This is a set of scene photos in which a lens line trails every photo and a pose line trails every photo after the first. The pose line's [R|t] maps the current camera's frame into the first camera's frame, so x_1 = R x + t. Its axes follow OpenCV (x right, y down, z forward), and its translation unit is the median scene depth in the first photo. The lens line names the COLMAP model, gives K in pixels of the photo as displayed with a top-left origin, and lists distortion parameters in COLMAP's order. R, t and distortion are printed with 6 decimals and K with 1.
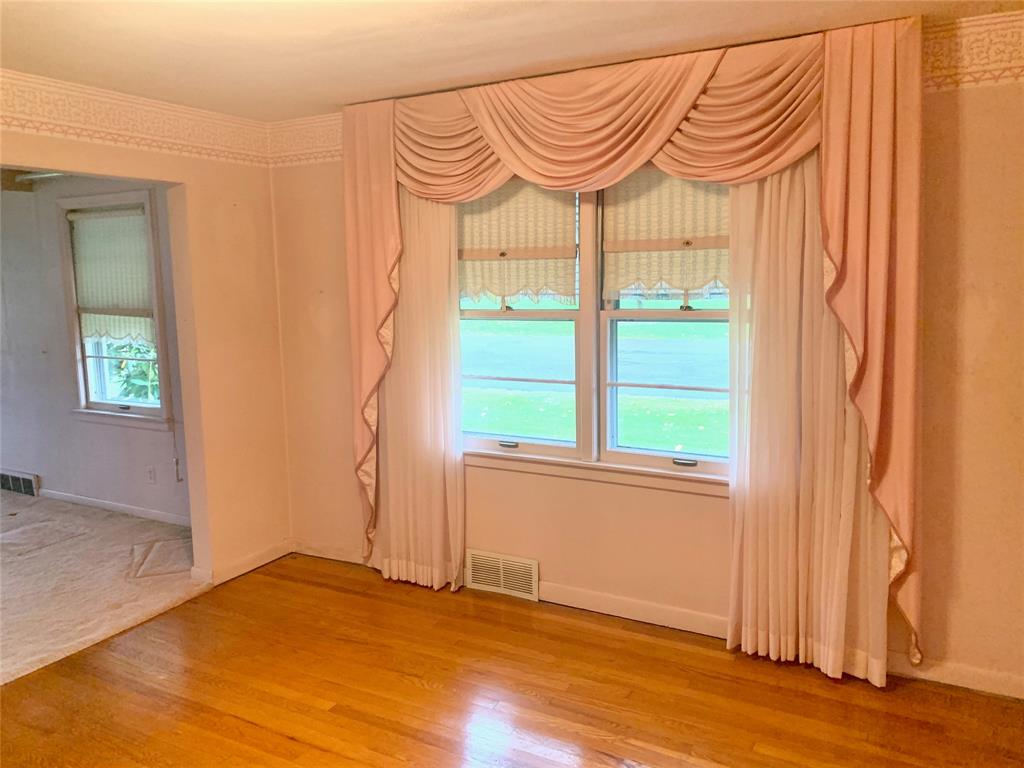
lens RADIAL K [[780.2, 0, 500.8], [0, 780.2, 375.5], [0, 0, 1]] dist [0.036485, -0.032811]
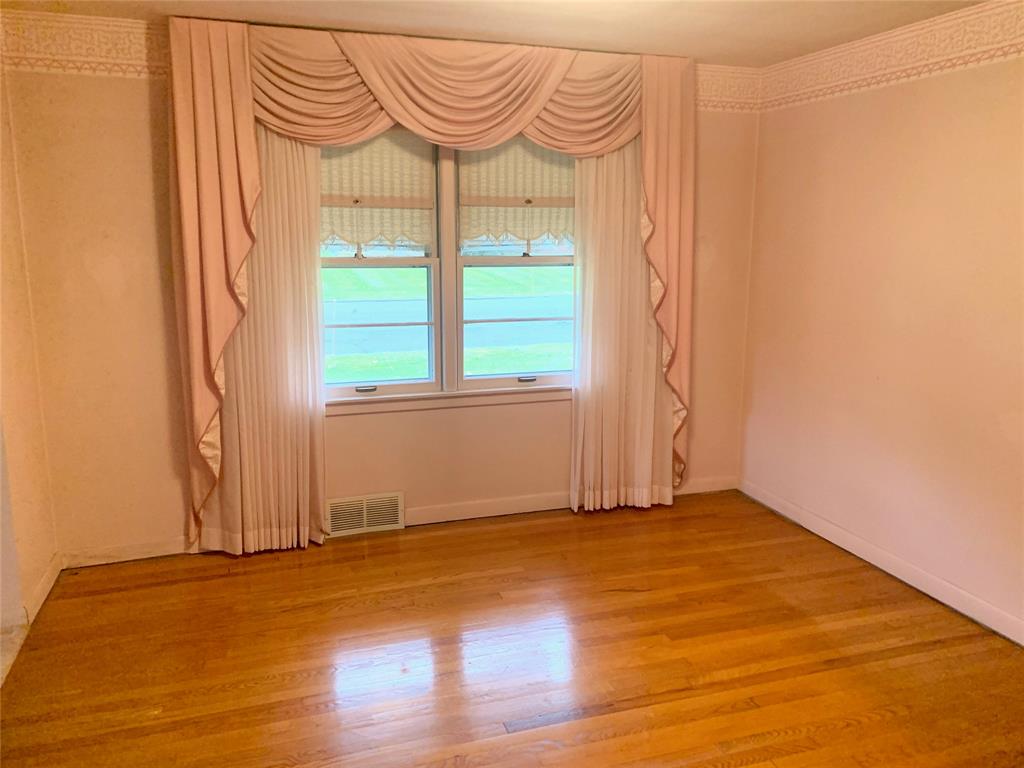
lens RADIAL K [[761.9, 0, 512.0], [0, 761.9, 384.0], [0, 0, 1]] dist [0.084999, -0.142737]
pose [[0.677867, -0.117089, 0.725801, -0.657109], [0.076855, 0.993113, 0.088434, 0.008106], [-0.731157, -0.004165, 0.682197, 0.182304]]
